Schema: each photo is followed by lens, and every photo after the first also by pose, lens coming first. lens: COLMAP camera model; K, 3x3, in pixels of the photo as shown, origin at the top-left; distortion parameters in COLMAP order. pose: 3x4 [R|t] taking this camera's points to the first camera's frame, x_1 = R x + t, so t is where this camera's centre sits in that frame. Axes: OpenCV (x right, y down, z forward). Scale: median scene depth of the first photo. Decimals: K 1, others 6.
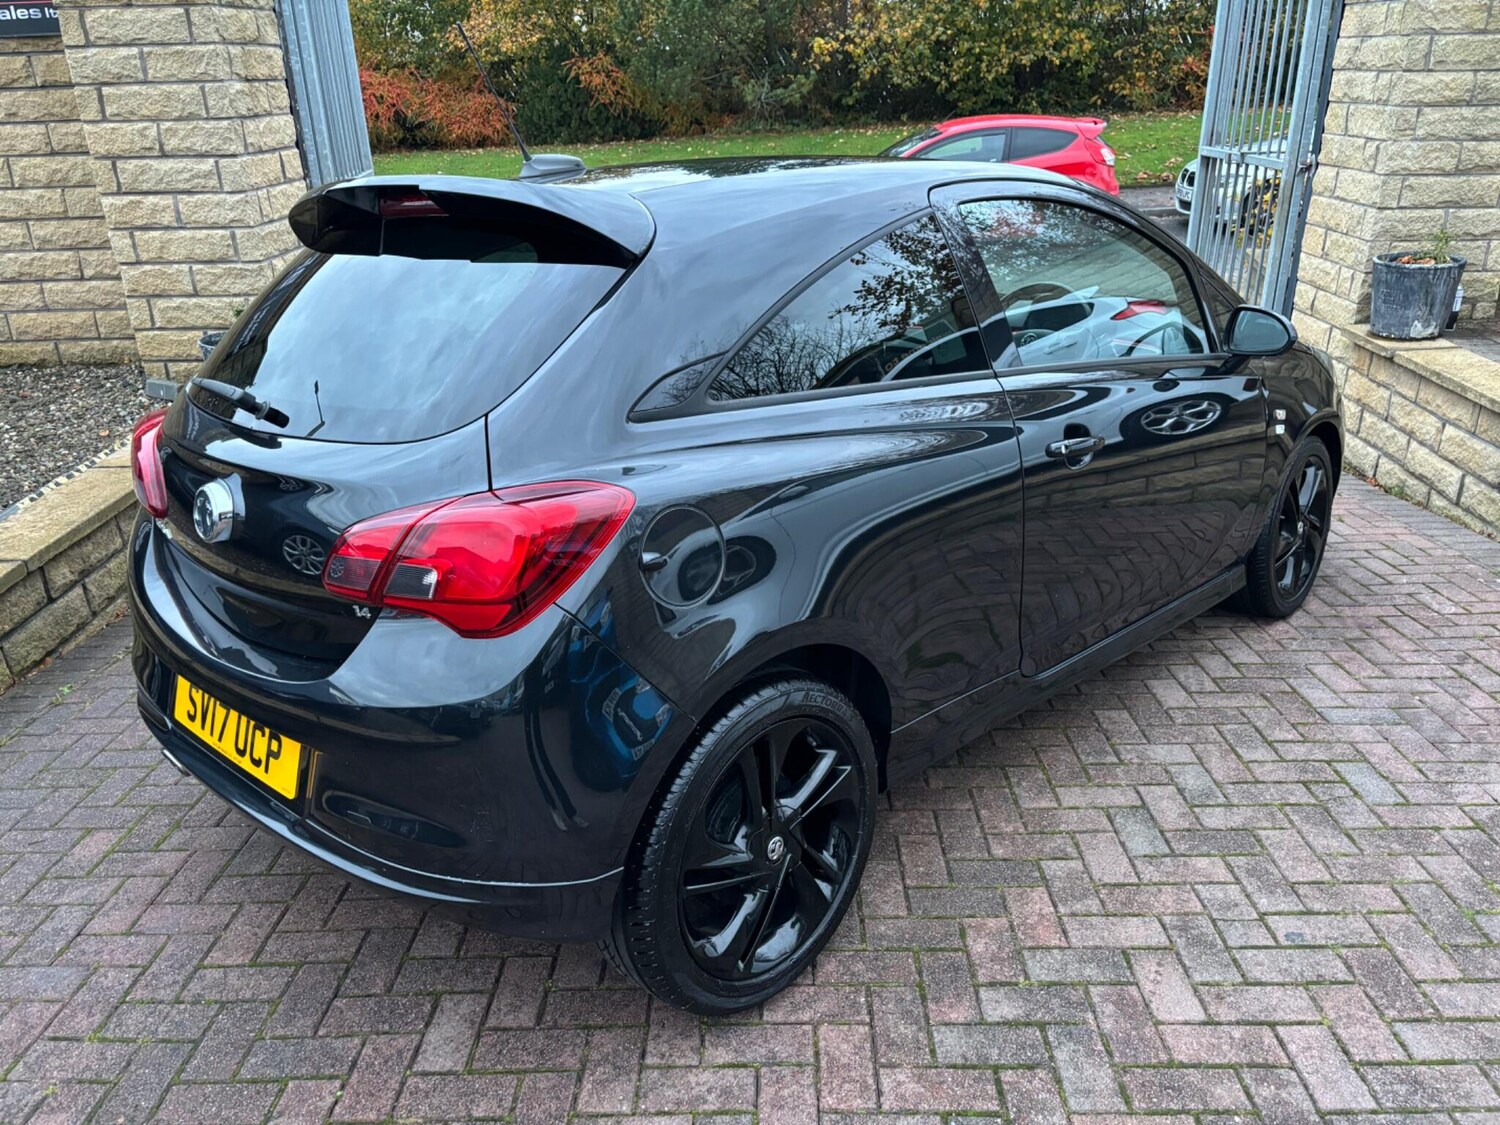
lens RADIAL K [[1126.0, 0, 754.6], [0, 1126.0, 549.2], [0, 0, 1]] dist [0.066205, -0.076779]
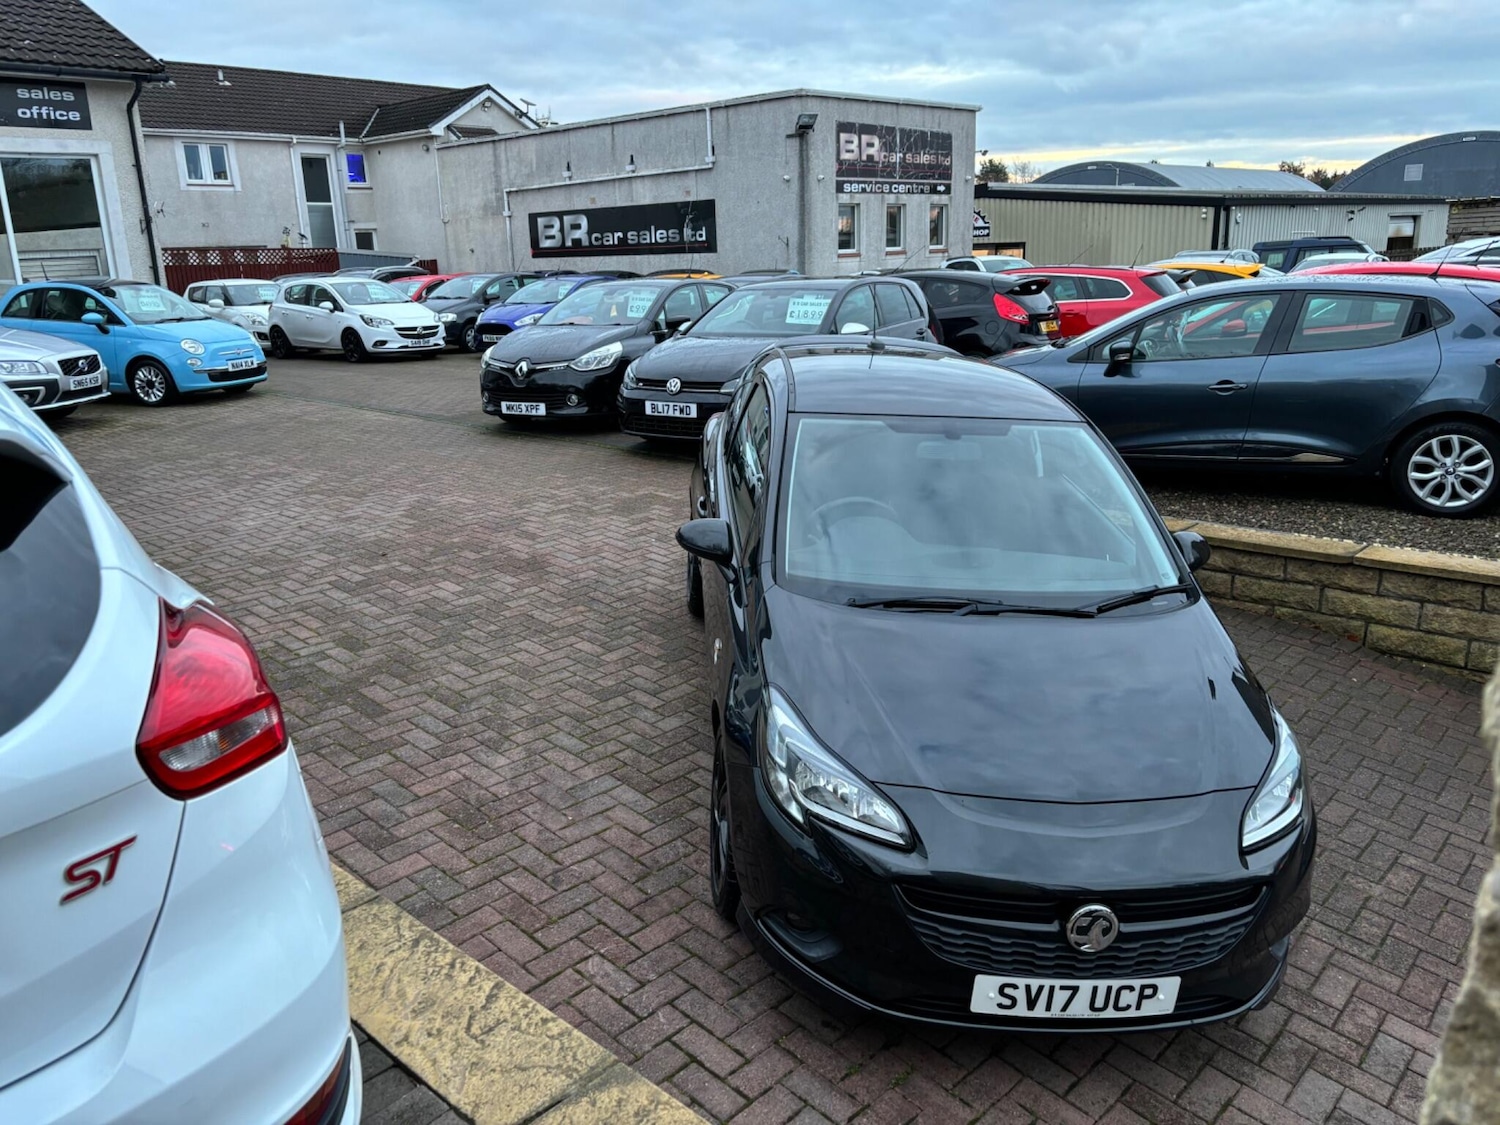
lens RADIAL K [[1140.9, 0, 737.8], [0, 1140.9, 545.7], [0, 0, 1]] dist [0.051957, -0.047431]
pose [[-0.666257, 0.231402, -0.708911, 0.807203], [-0.252637, 0.824380, 0.506529, -0.511567], [0.701624, 0.516576, -0.490788, 0.999841]]
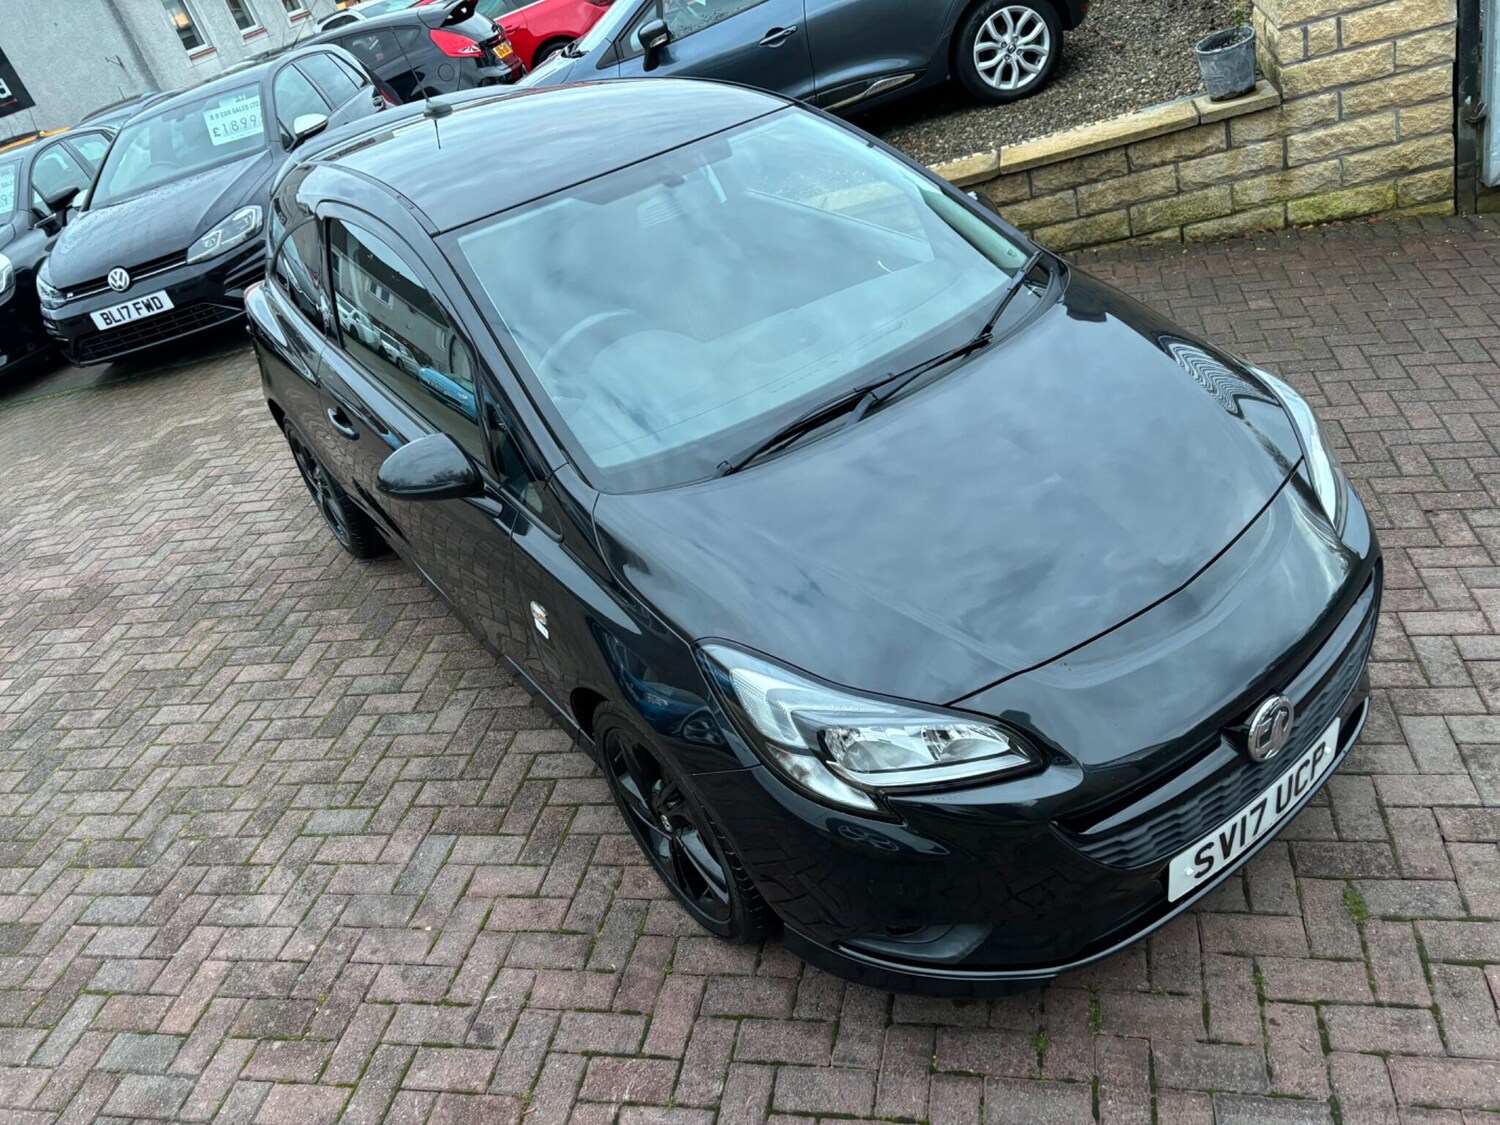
lens RADIAL K [[1144.2, 0, 754.1], [0, 1144.2, 549.0], [0, 0, 1]] dist [0.045002, -0.044671]
pose [[-0.162076, 0.579410, -0.798759, 0.668429], [-0.097923, 0.796022, 0.597294, -0.403637], [0.981908, 0.175023, -0.072278, 0.782645]]
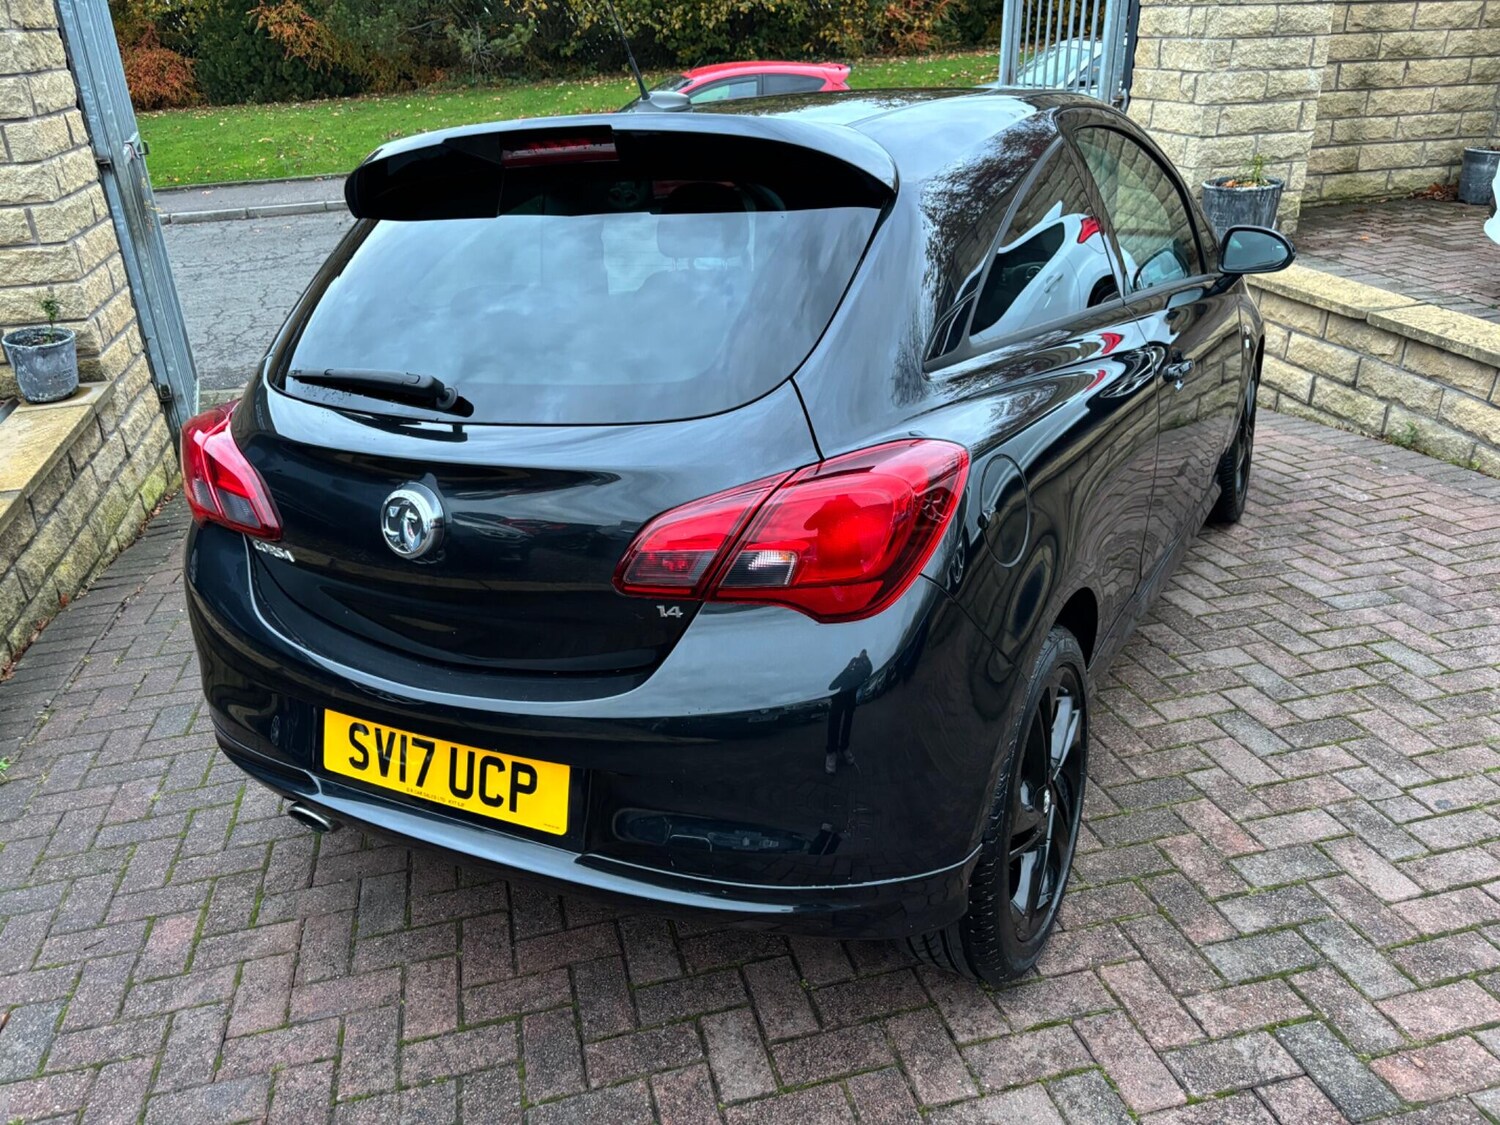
lens RADIAL K [[1124.3, 0, 741.1], [0, 1124.3, 556.5], [0, 0, 1]] dist [0.069369, -0.079555]
pose [[0.967776, -0.116452, 0.223267, -0.169440], [0.107202, 0.992815, 0.053157, -0.010066], [-0.227853, -0.027510, 0.973307, 0.045458]]
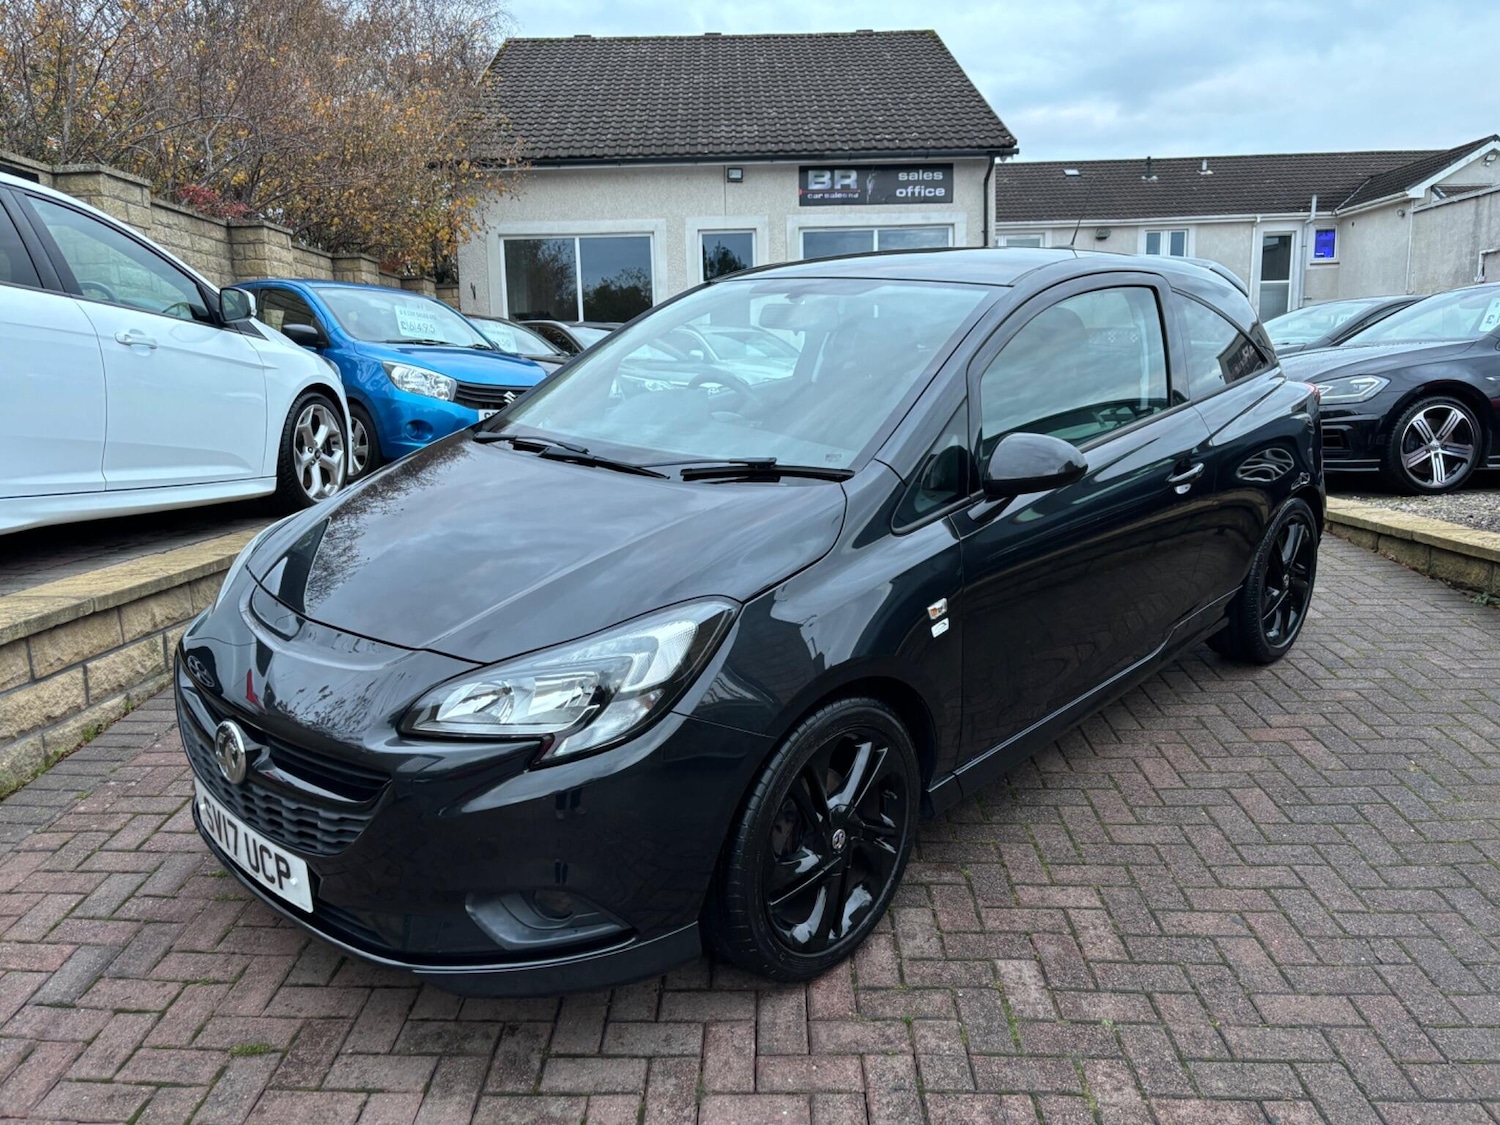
lens RADIAL K [[1141.4, 0, 741.2], [0, 1141.4, 559.1], [0, 0, 1]] dist [0.041390, -0.040673]
pose [[-0.998955, 0.040899, 0.020419, 0.140611], [0.045482, 0.844408, 0.533766, -0.419947], [0.004588, 0.534137, -0.845386, 1.281136]]
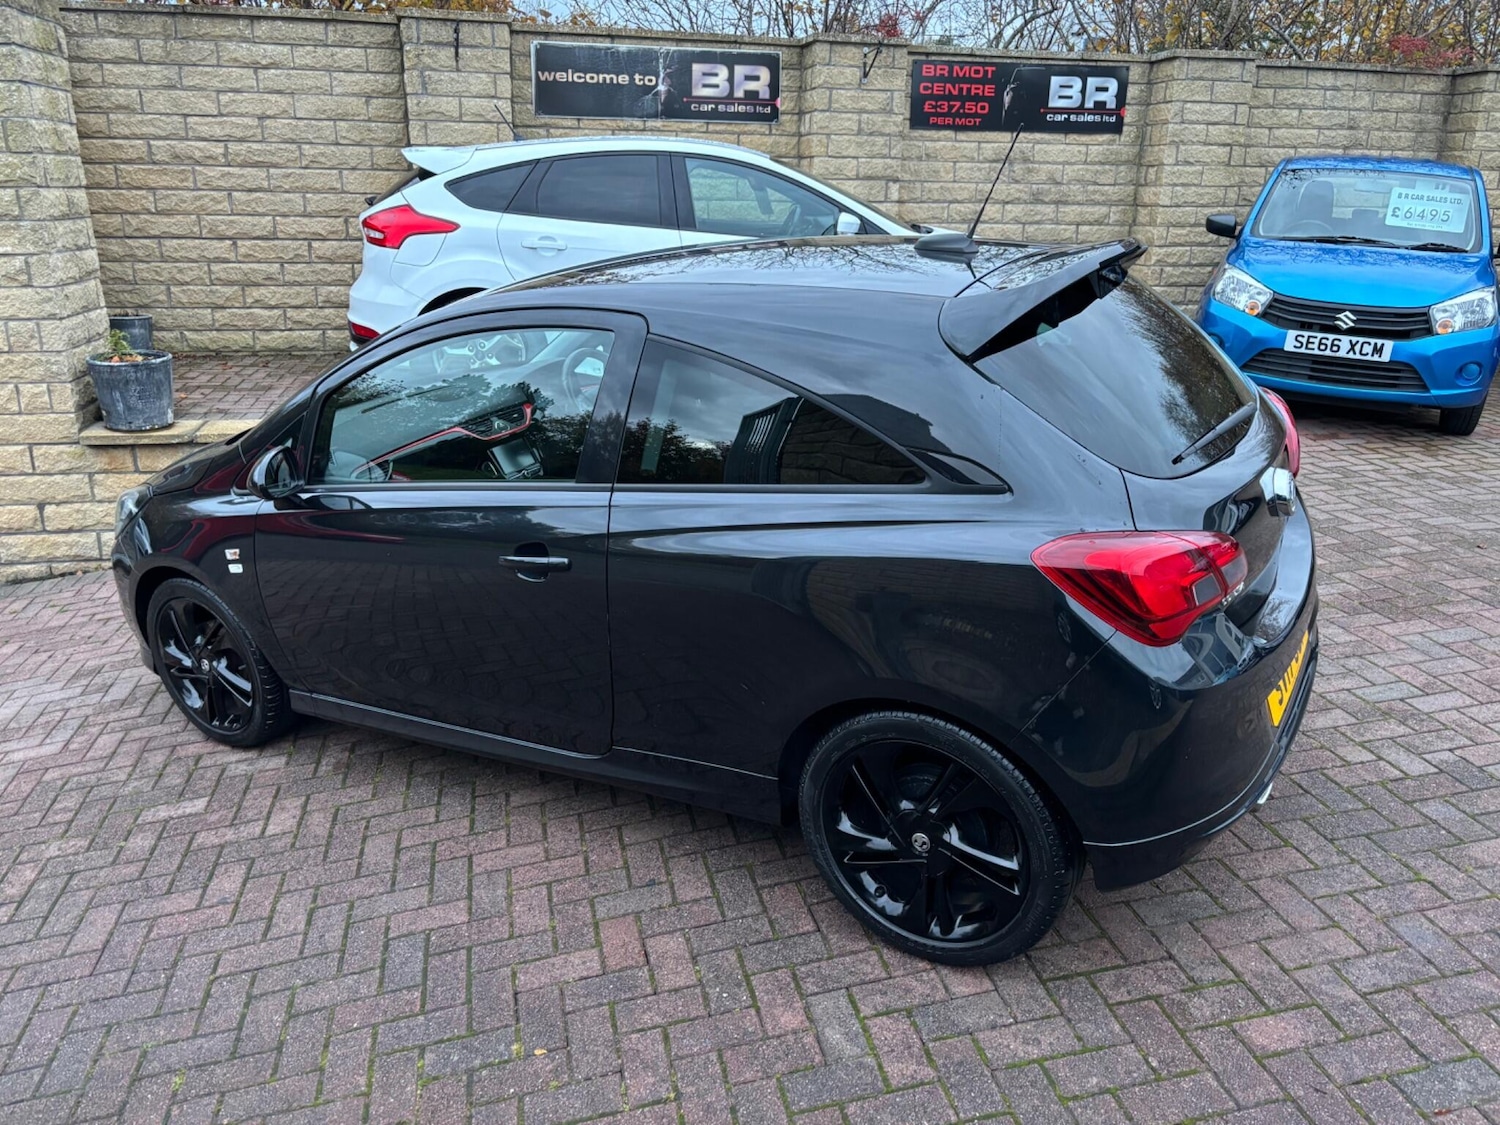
lens RADIAL K [[1126.9, 0, 739.6], [0, 1126.9, 552.0], [0, 0, 1]] dist [0.053410, -0.056027]
pose [[-0.206631, -0.282509, 0.936746, -0.618441], [0.378900, 0.859598, 0.342821, -0.256057], [-0.902074, 0.425771, -0.070577, 0.659683]]
